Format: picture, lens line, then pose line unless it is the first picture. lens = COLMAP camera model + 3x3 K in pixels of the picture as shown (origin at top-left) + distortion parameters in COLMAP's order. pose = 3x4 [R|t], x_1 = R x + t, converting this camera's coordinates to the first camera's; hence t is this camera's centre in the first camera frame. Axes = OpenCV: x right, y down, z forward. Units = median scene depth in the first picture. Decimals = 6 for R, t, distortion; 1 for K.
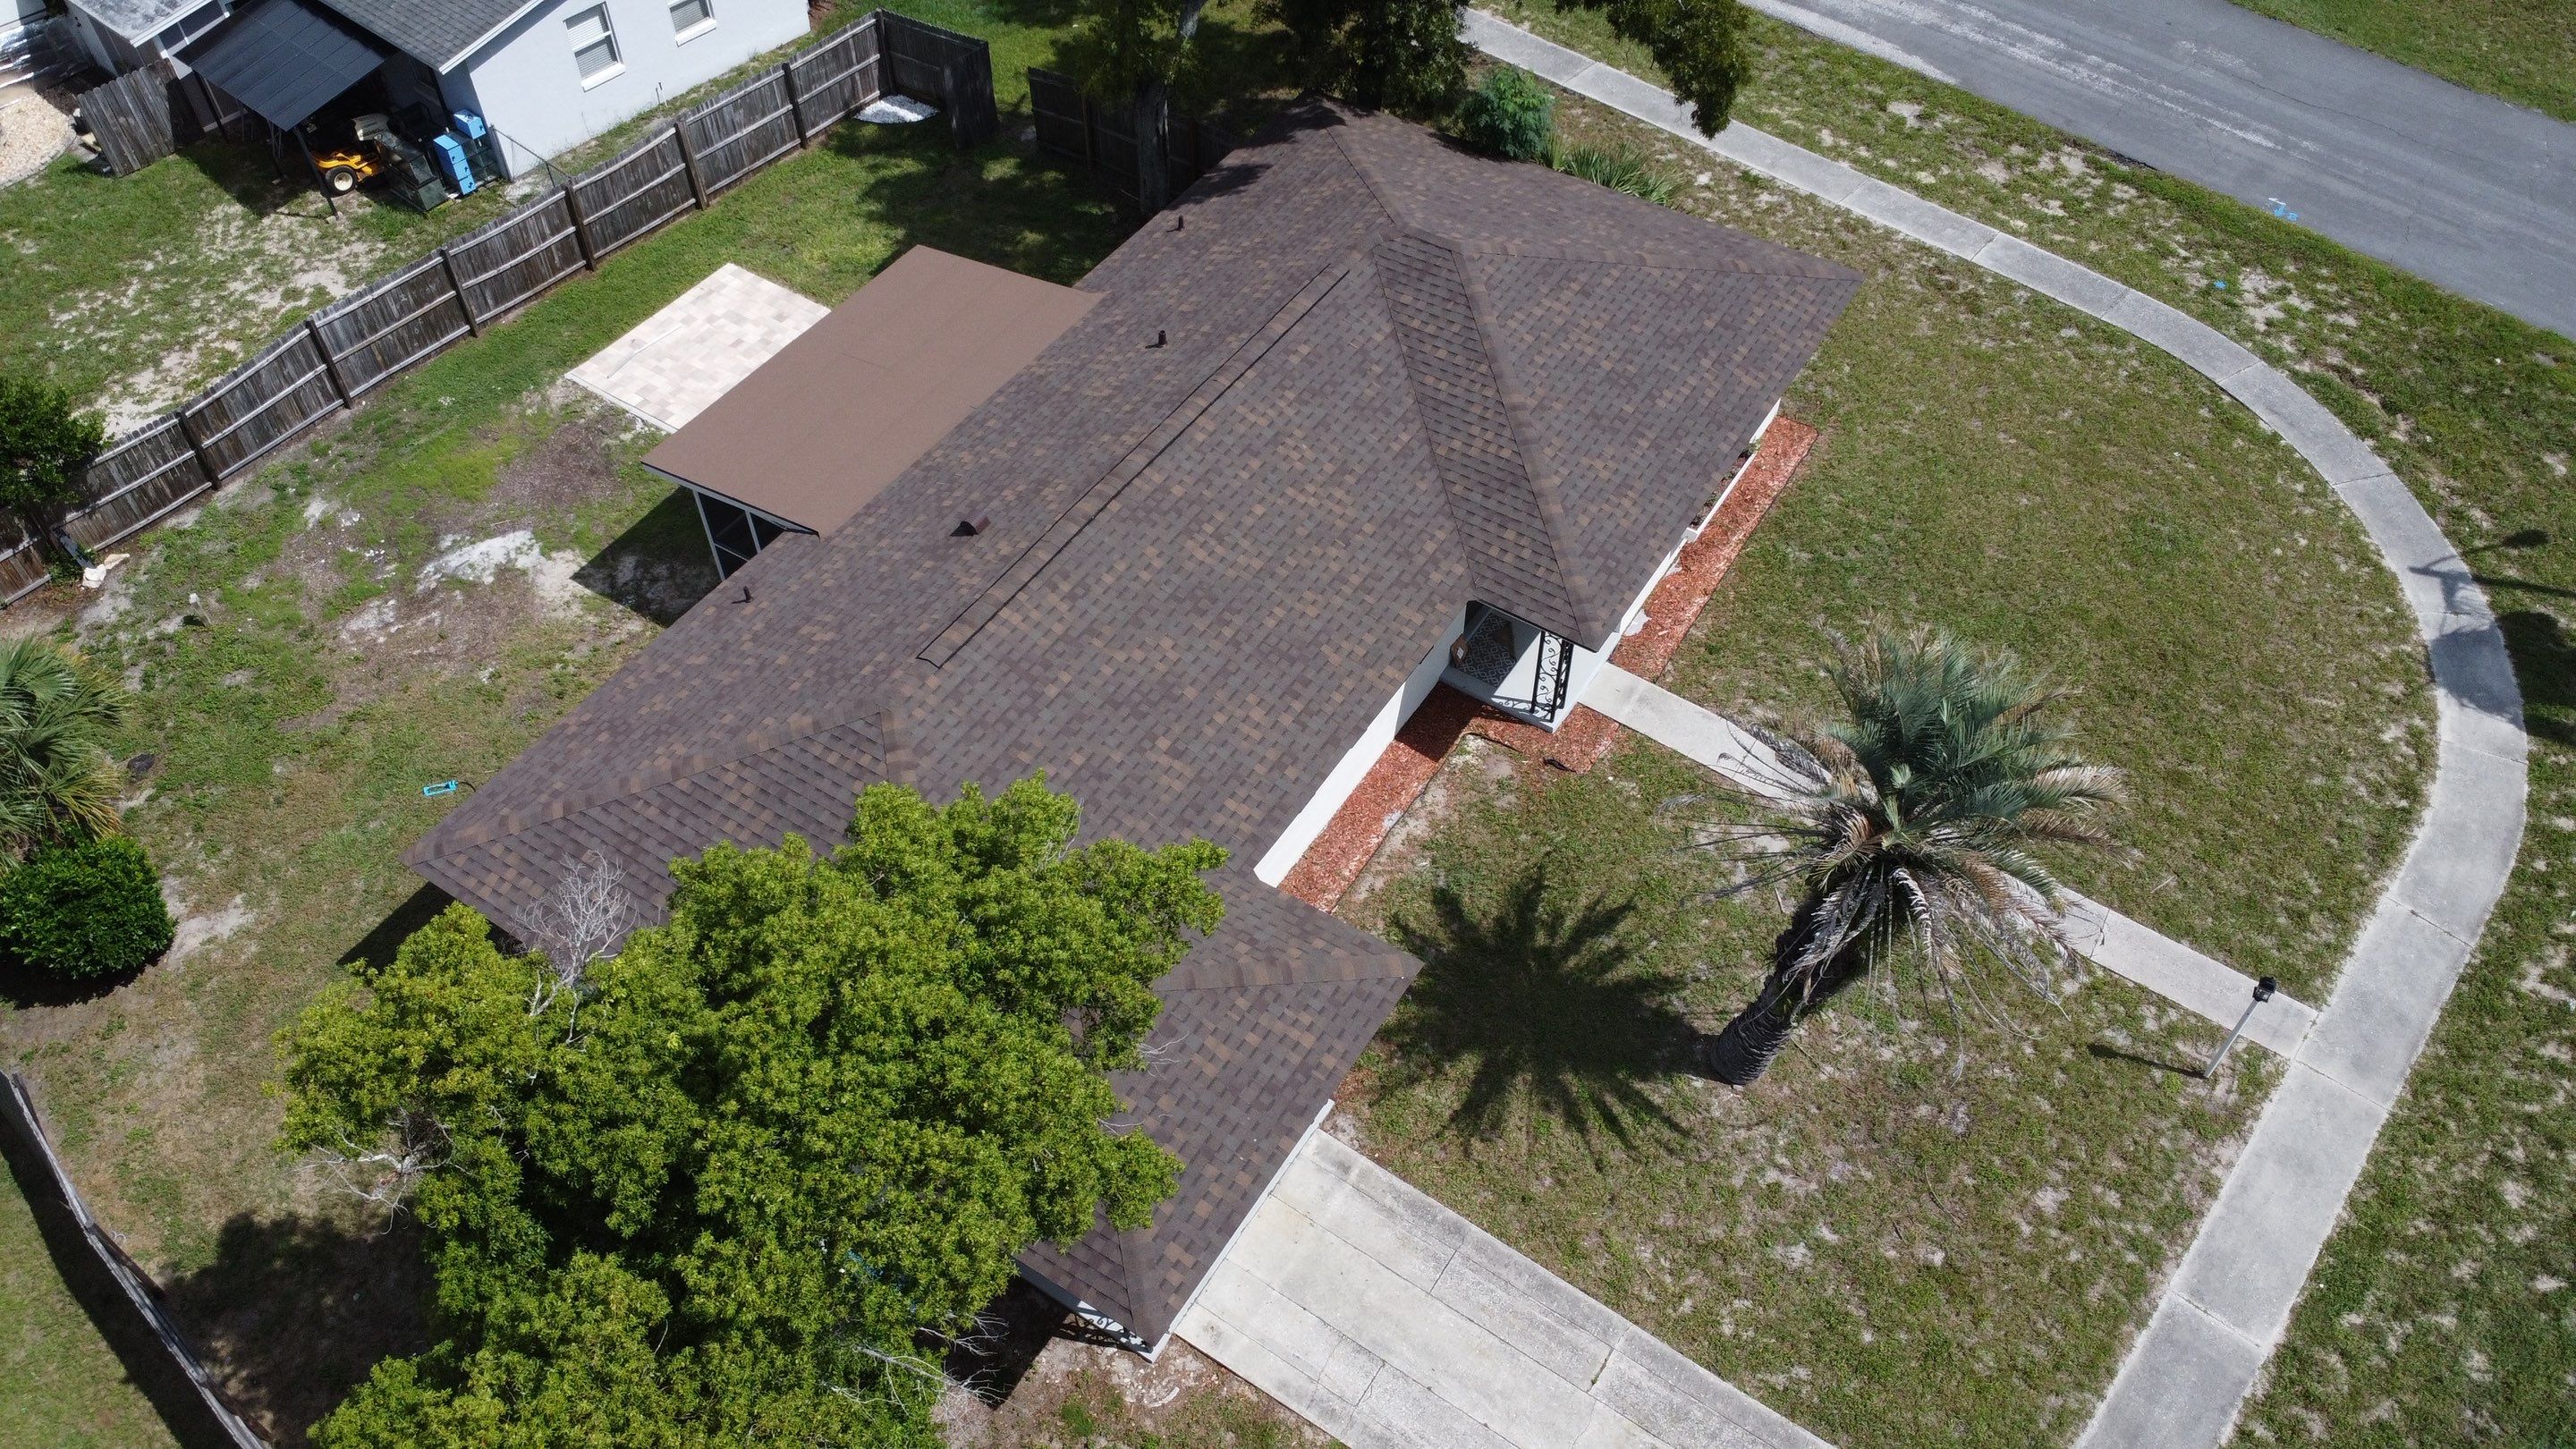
lens RADIAL K [[1880.9, 0, 1284.0], [0, 1880.9, 708.4], [0, 0, 1]] dist [-0.027827, -0.013634]
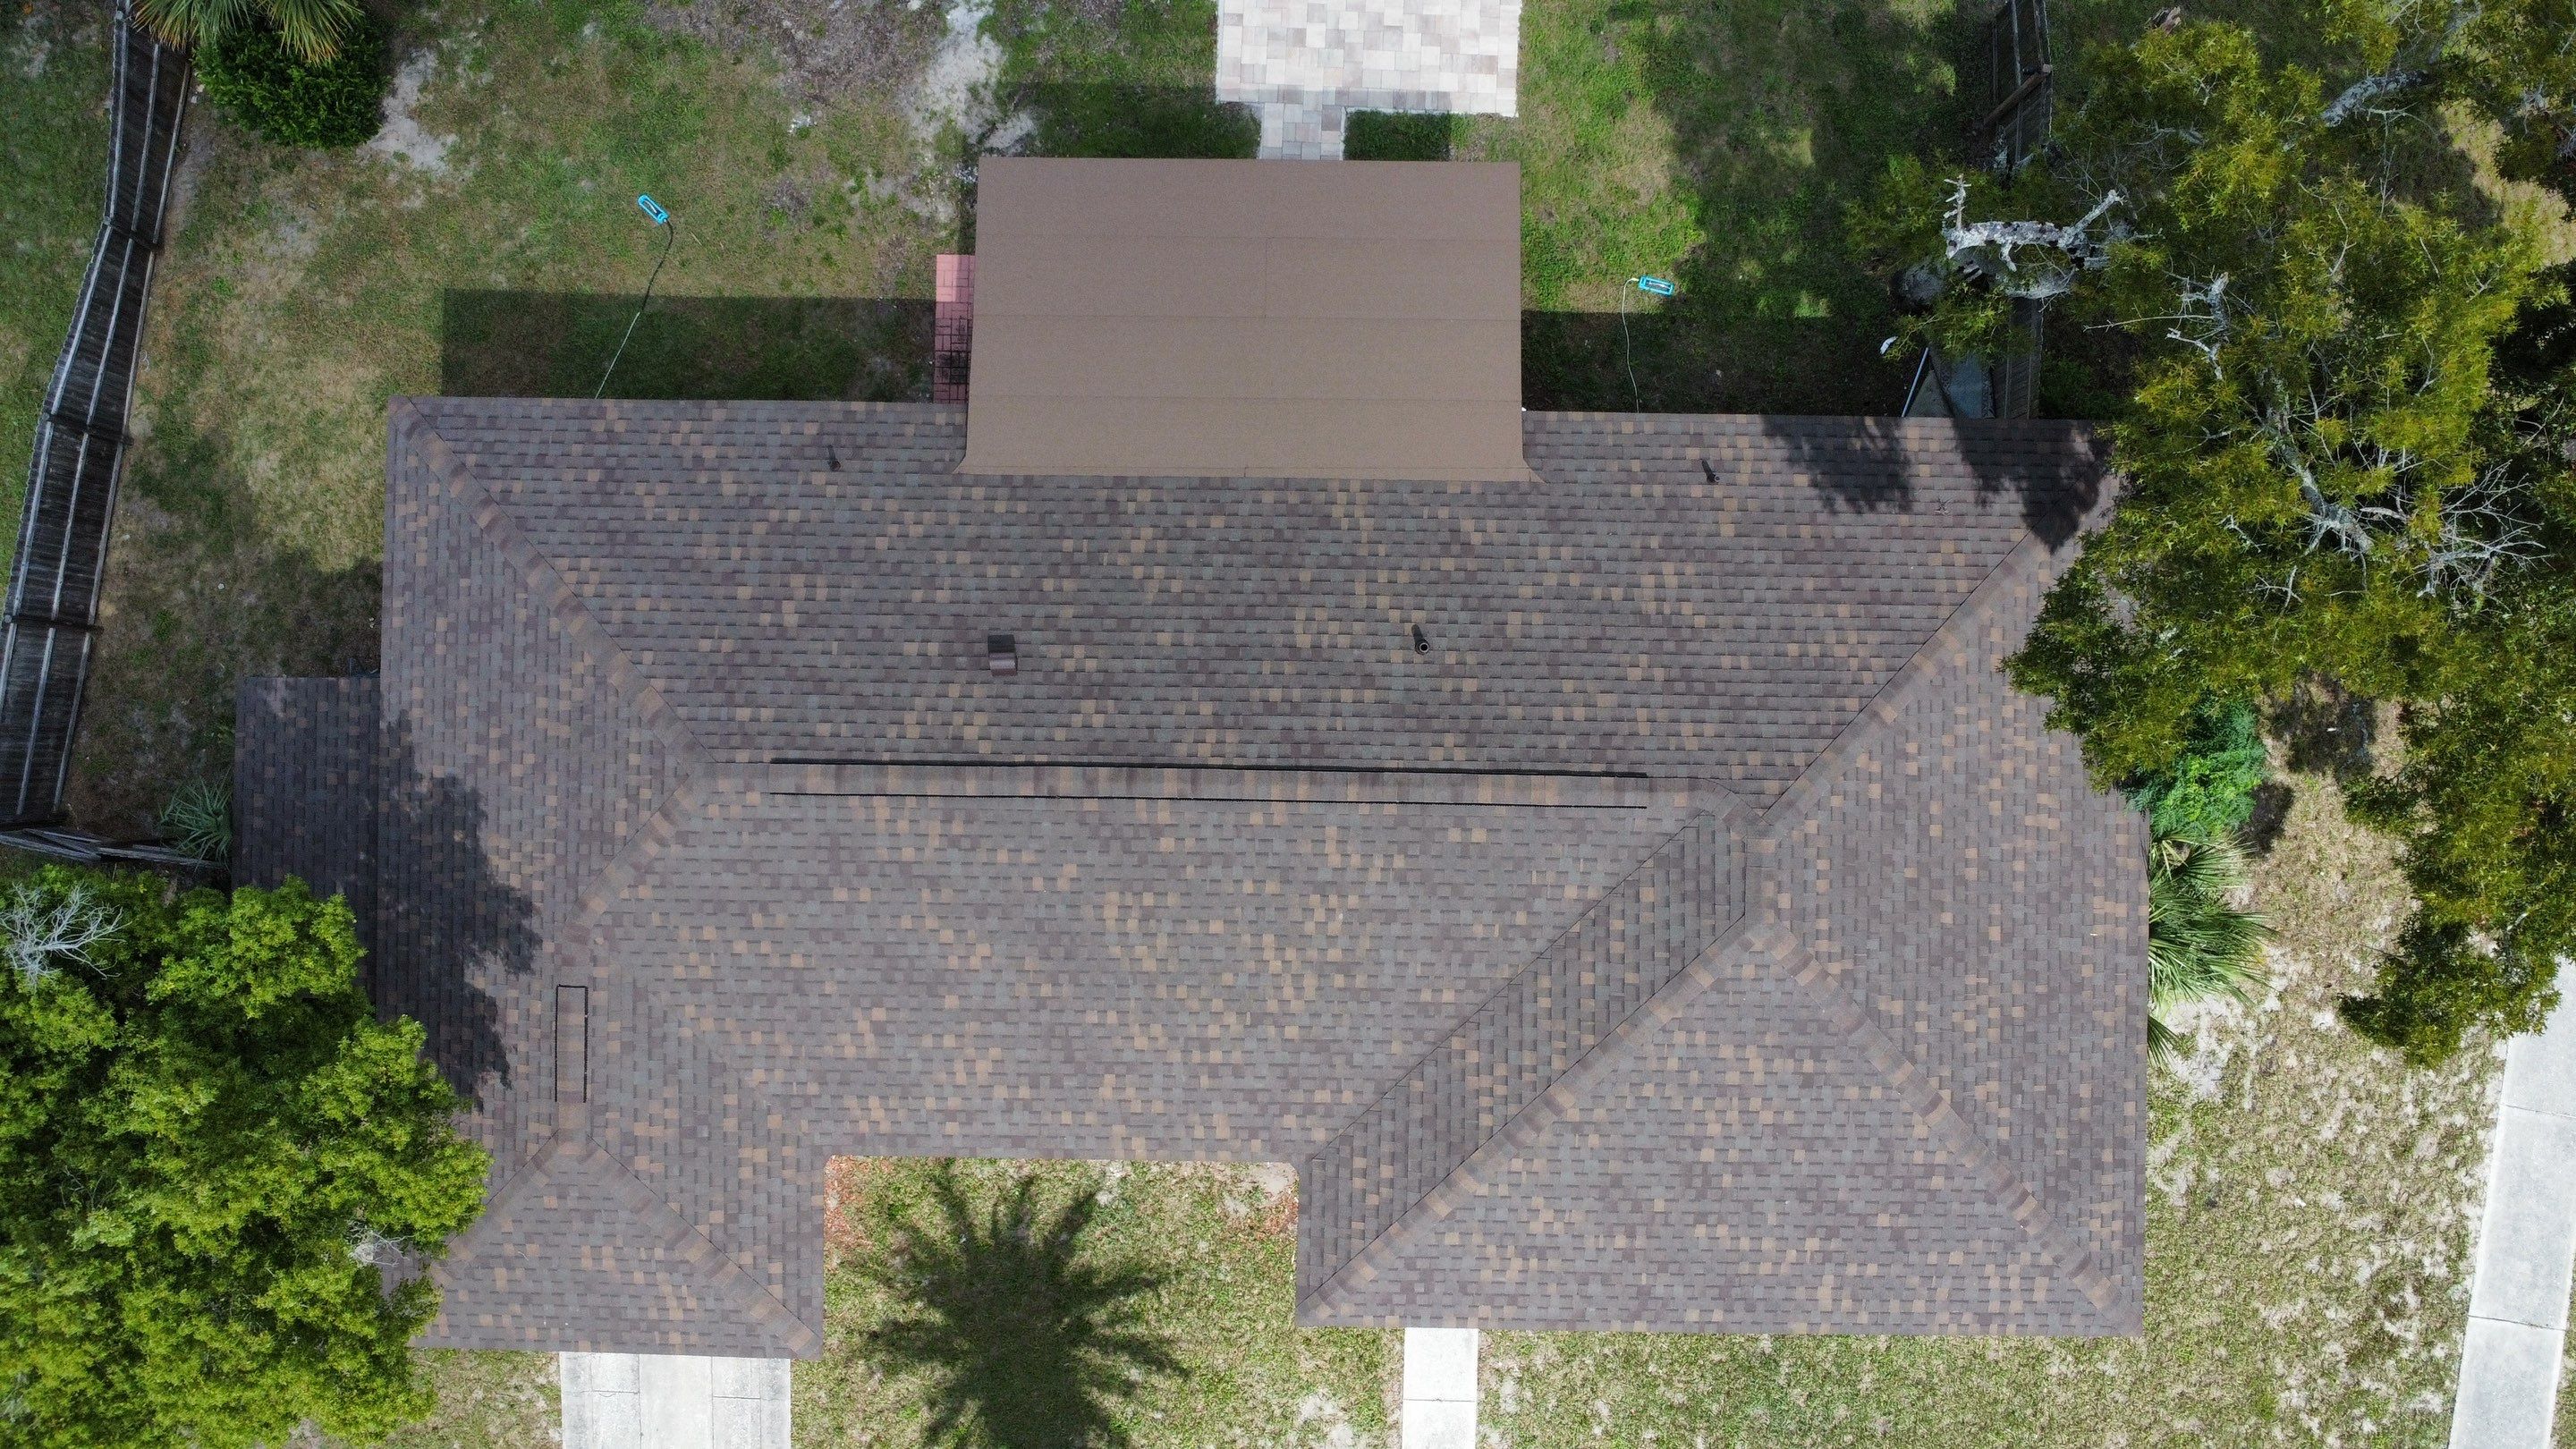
lens RADIAL K [[1880.9, 0, 1284.4], [0, 1880.9, 724.1], [0, 0, 1]] dist [-0.027827, -0.013634]
pose [[0.523709, 0.851774, -0.014518, -0.055839], [-0.635387, 0.401903, 0.659361, -0.638213], [0.567461, -0.336089, 0.751686, 0.382381]]
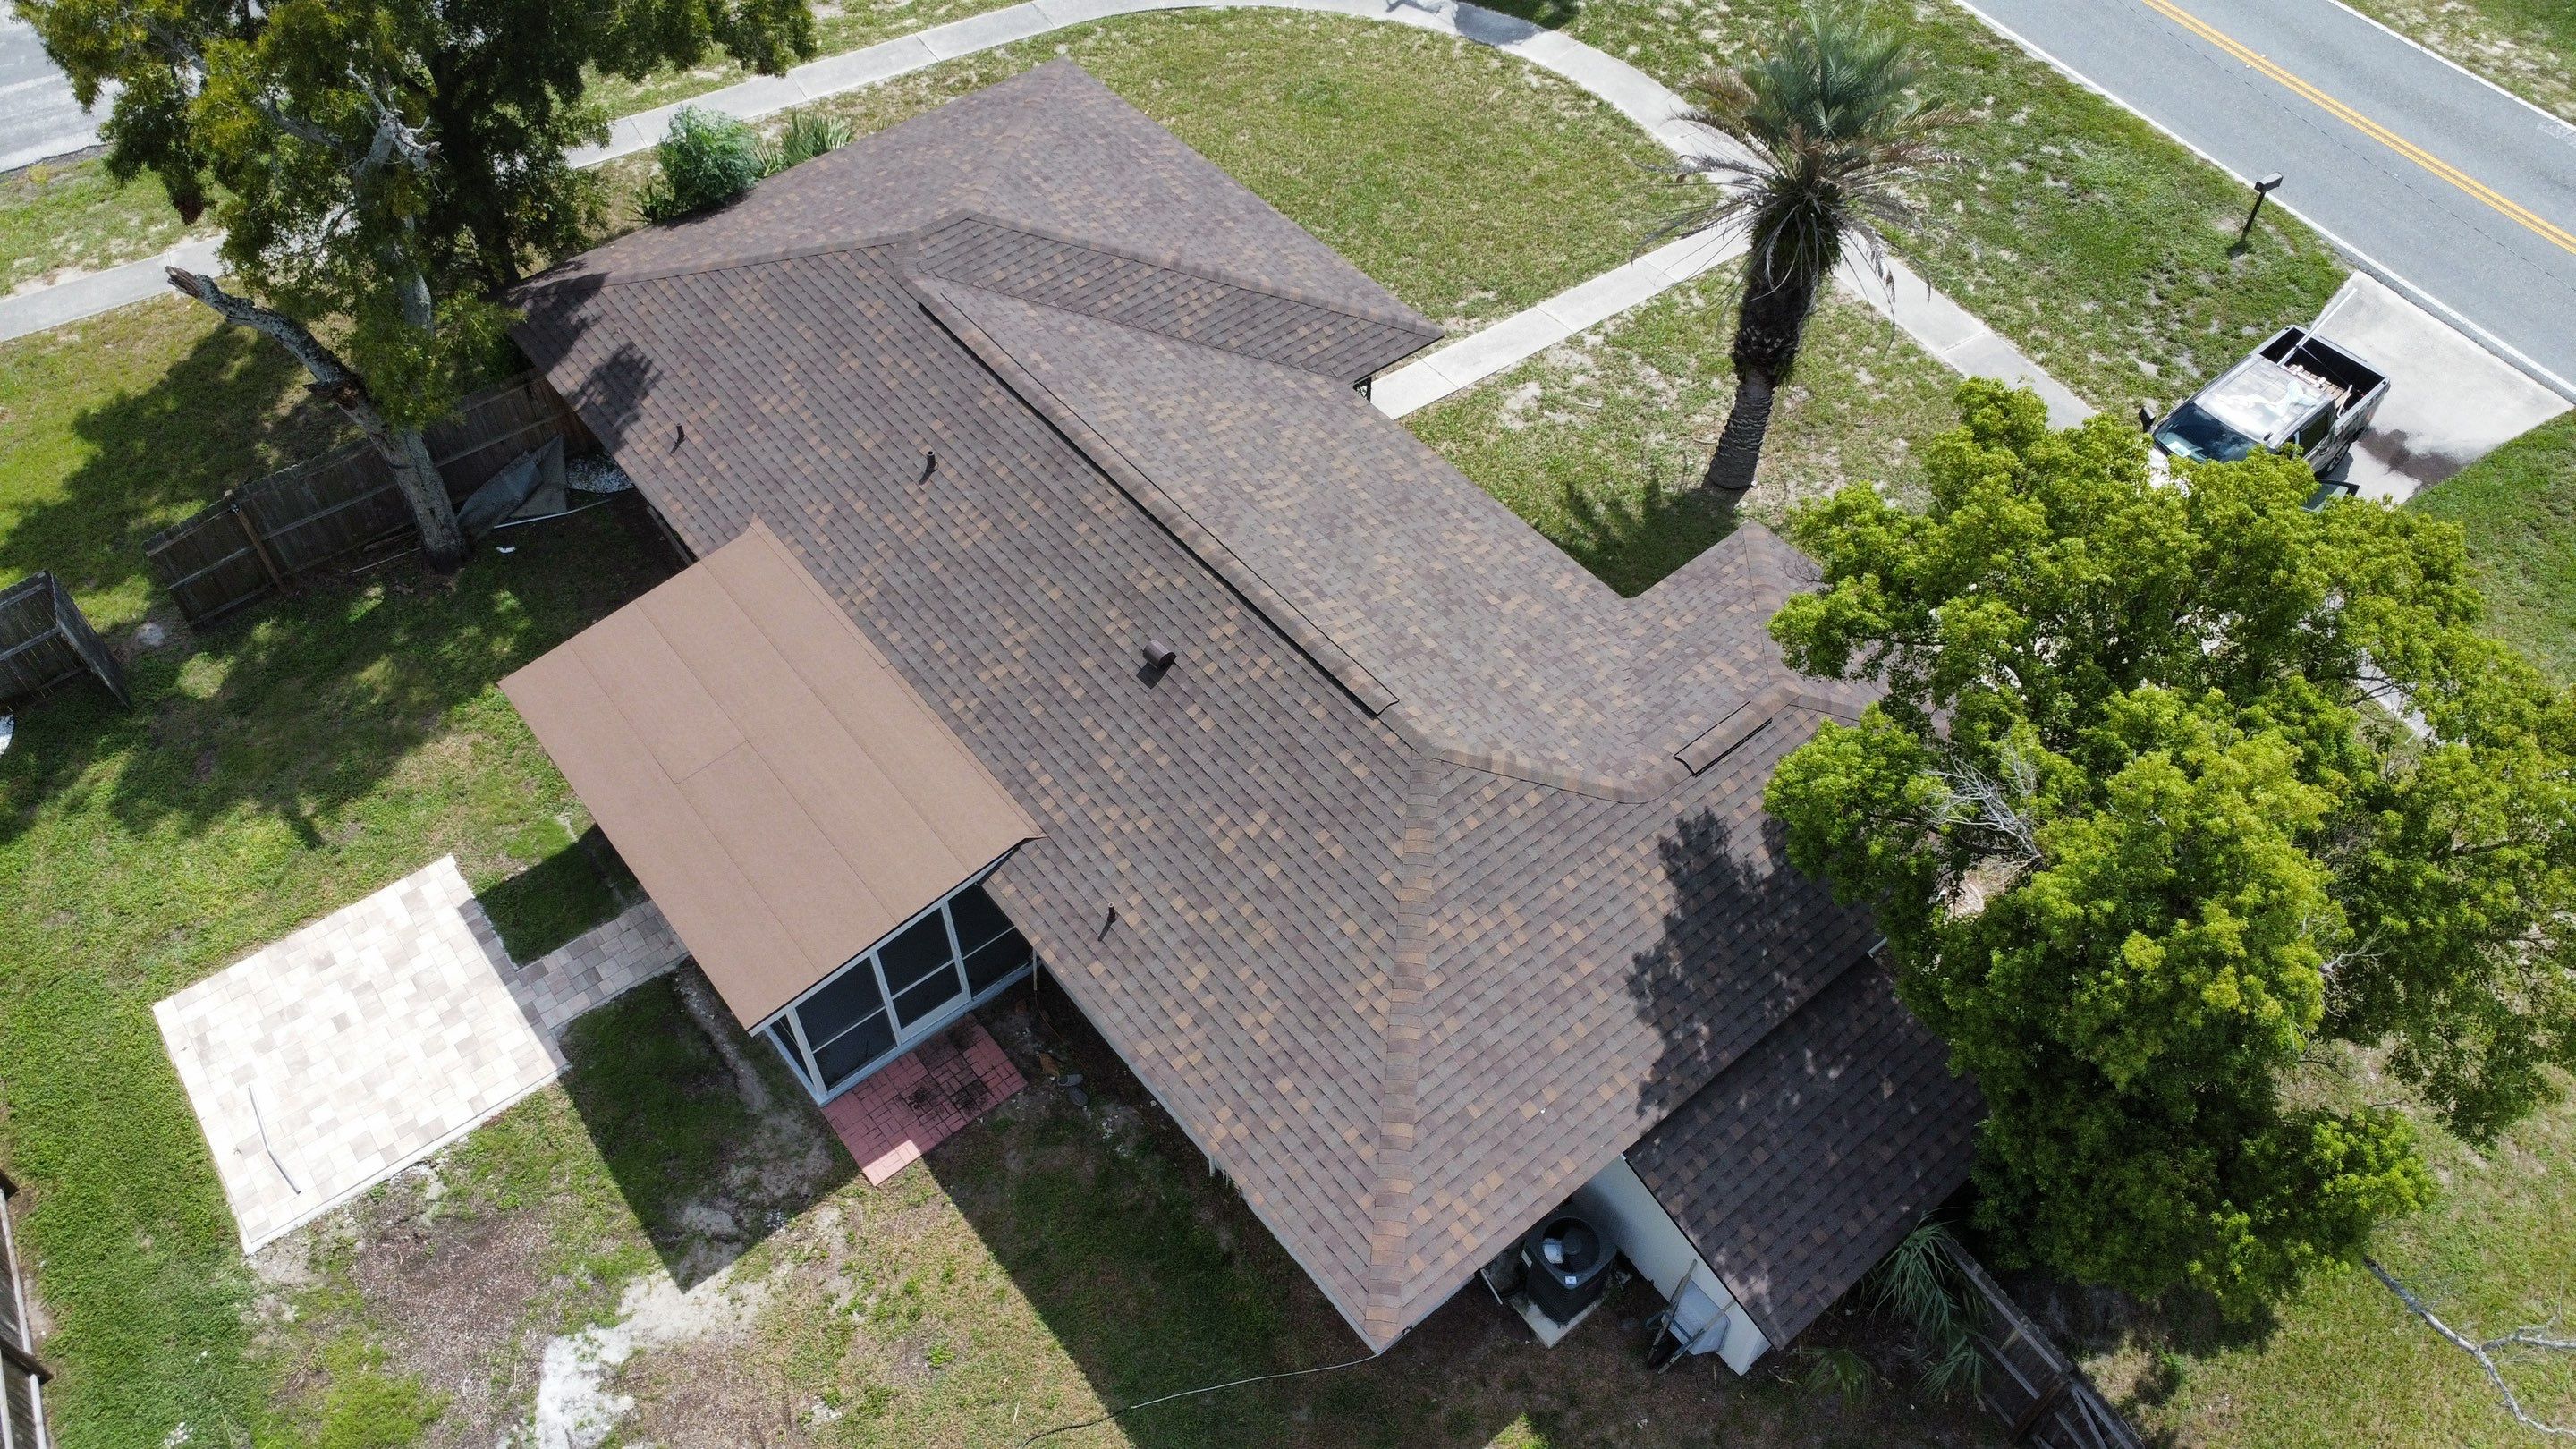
lens RADIAL K [[1880.9, 0, 1282.3], [0, 1880.9, 705.1], [0, 0, 1]] dist [-0.027827, -0.013634]
pose [[0.319039, -0.717830, 0.618817, -0.627525], [0.712341, 0.612300, 0.343014, -0.306138], [-0.625128, 0.331374, 0.706687, 0.310023]]
